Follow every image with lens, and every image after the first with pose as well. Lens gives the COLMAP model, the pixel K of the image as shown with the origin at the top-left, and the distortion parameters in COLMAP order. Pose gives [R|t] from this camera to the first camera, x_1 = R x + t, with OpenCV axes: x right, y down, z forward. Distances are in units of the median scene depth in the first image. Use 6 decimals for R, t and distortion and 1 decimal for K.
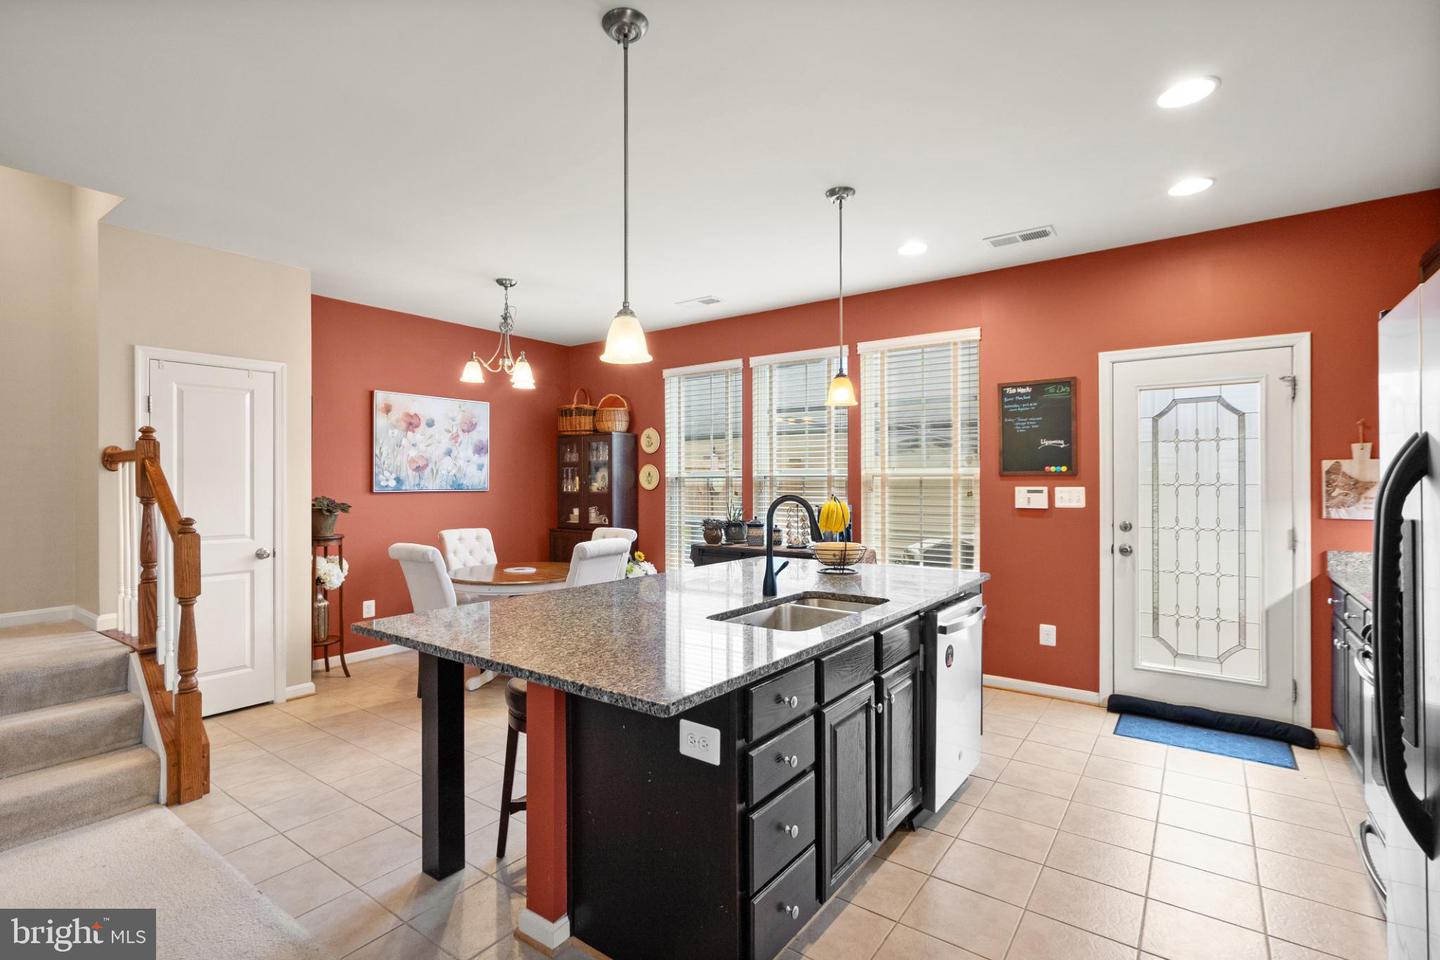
lens RADIAL K [[670.8, 0, 694.4], [0, 670.8, 478.3], [0, 0, 1]] dist [-0.005859, 0.004084]
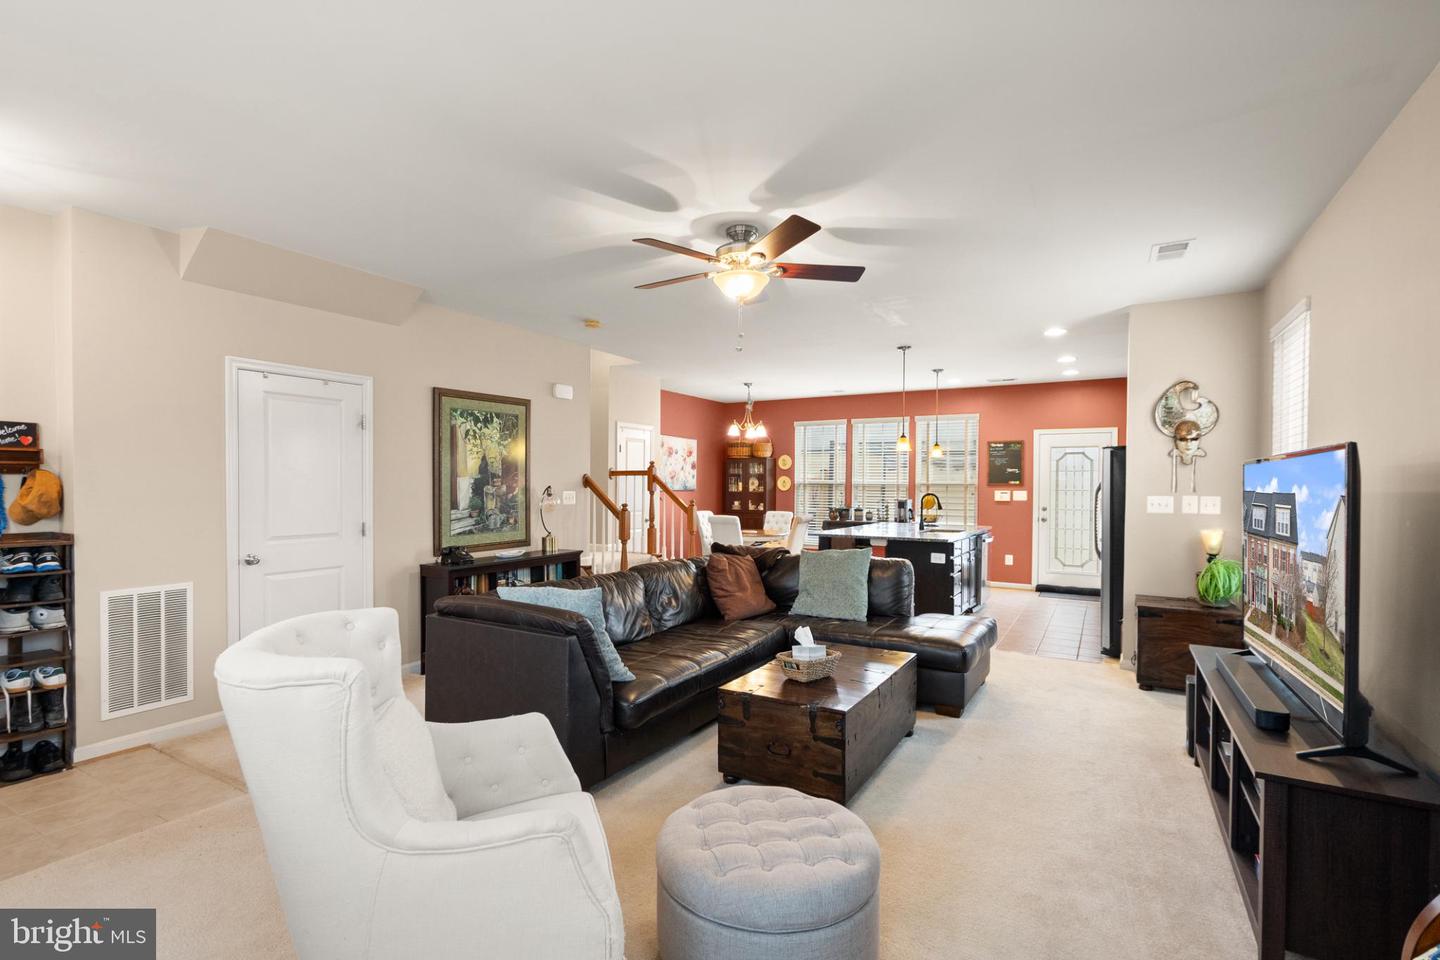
lens RADIAL K [[670.8, 0, 692.7], [0, 670.8, 487.2], [0, 0, 1]] dist [-0.005859, 0.004084]
pose [[0.994838, 0.009537, 0.101022, -0.659442], [-0.010319, 0.999921, 0.007227, -0.003150], [-0.100945, -0.008233, 0.994858, -0.972394]]
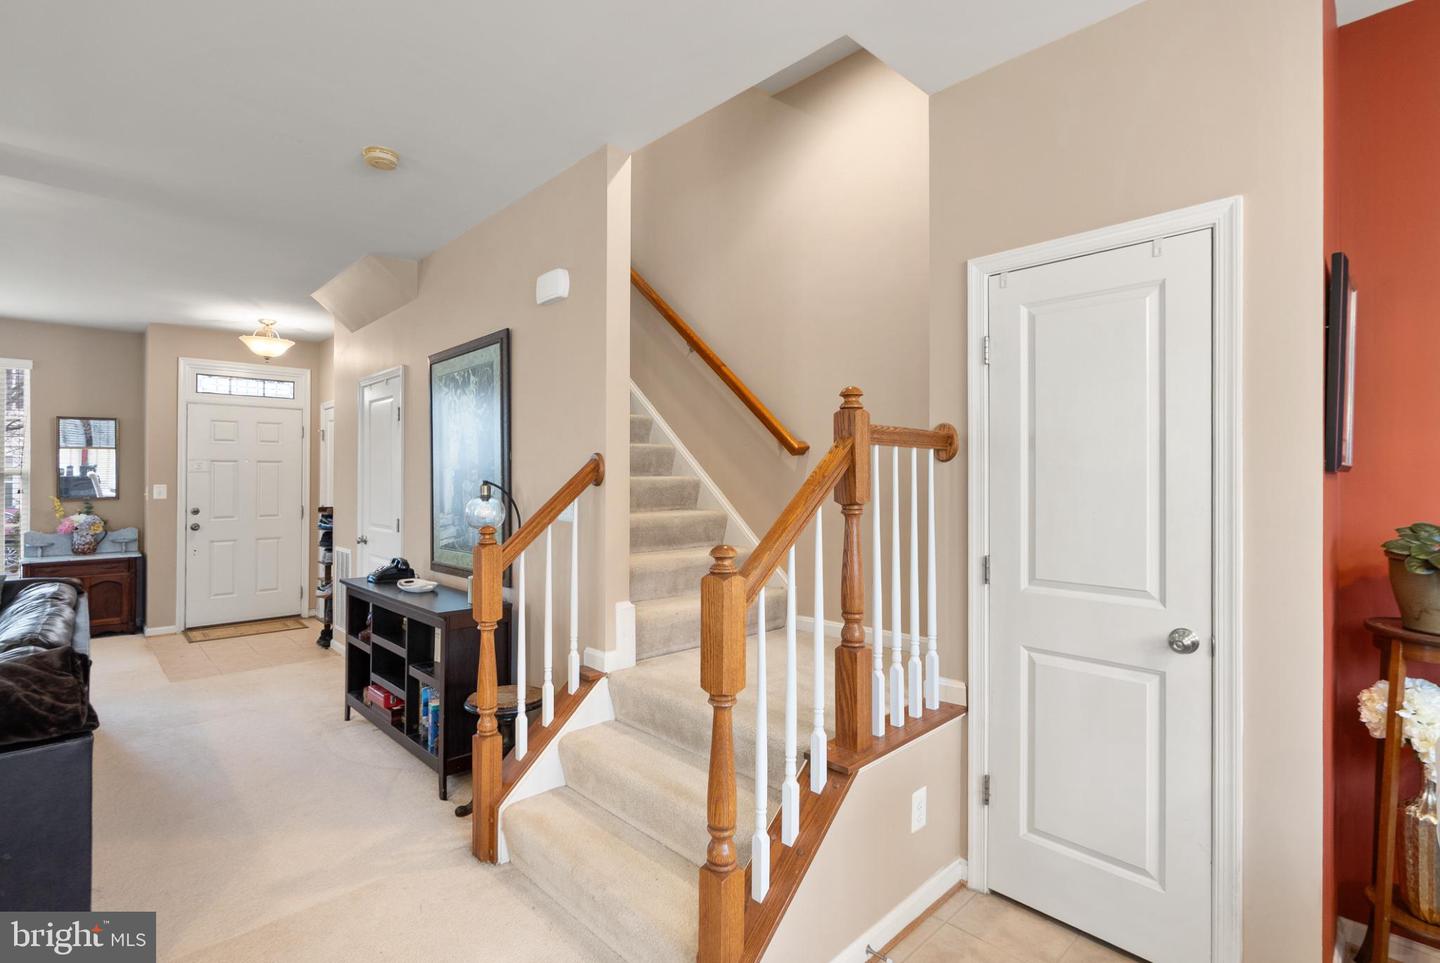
lens RADIAL K [[670.8, 0, 731.5], [0, 670.8, 474.8], [0, 0, 1]] dist [-0.005859, 0.004084]
pose [[-0.131332, 0.003480, -0.991332, -0.149731], [0.005211, 0.999982, 0.002820, -0.001258], [0.991325, -0.004796, -0.131348, 0.699341]]
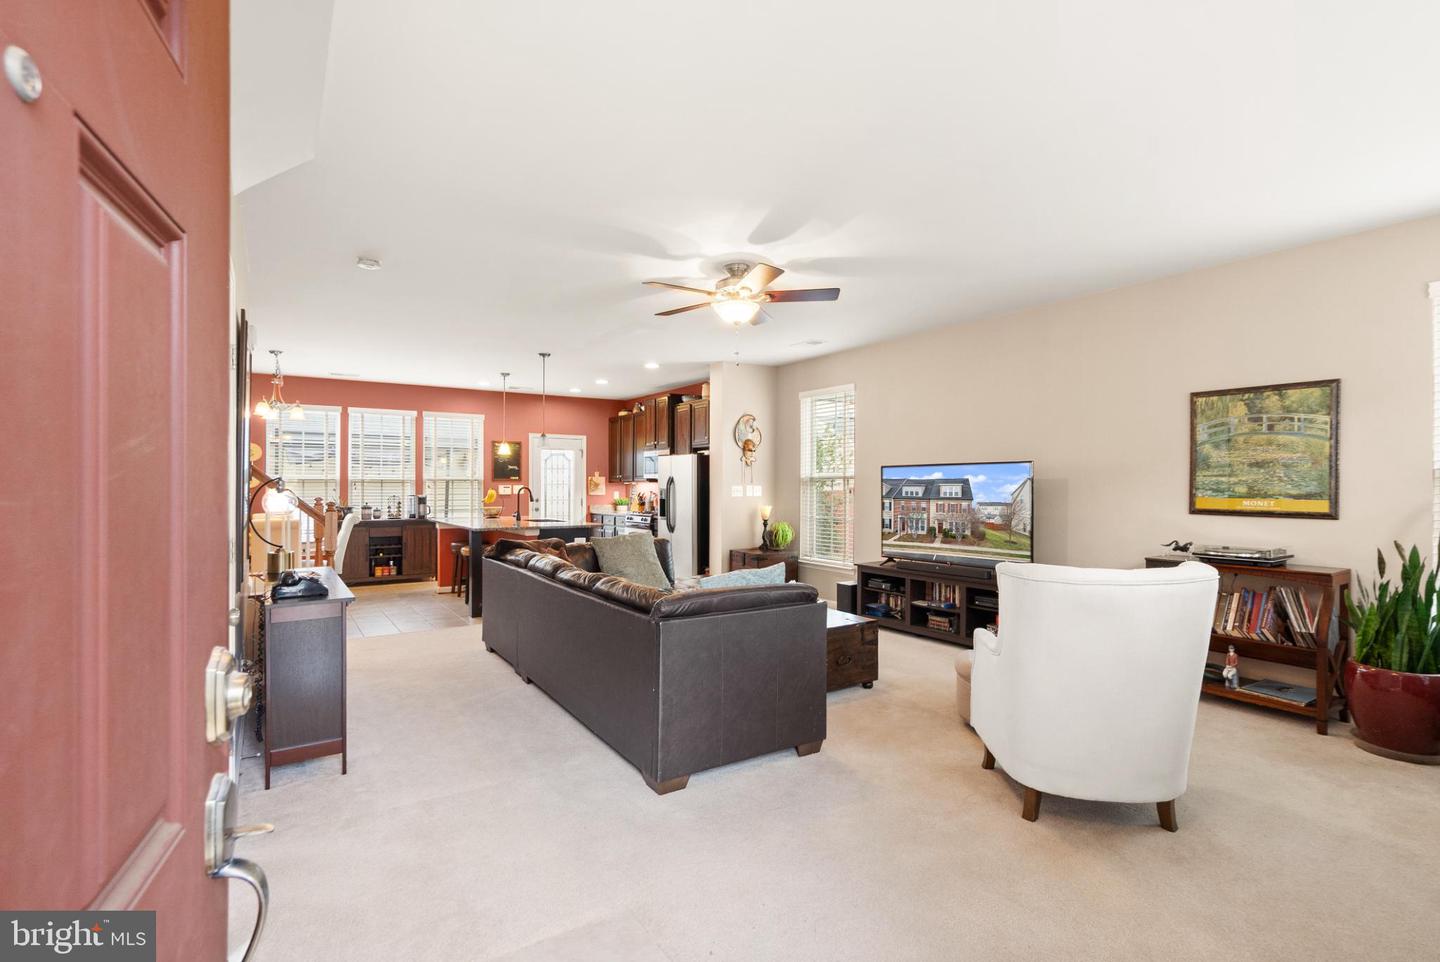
lens RADIAL K [[670.8, 0, 712.5], [0, 670.8, 486.7], [0, 0, 1]] dist [-0.005859, 0.004084]
pose [[0.348936, 0.003798, 0.937139, -1.417603], [-0.004938, 0.999985, -0.002214, 0.018203], [-0.937133, -0.003855, 0.348950, -0.512503]]
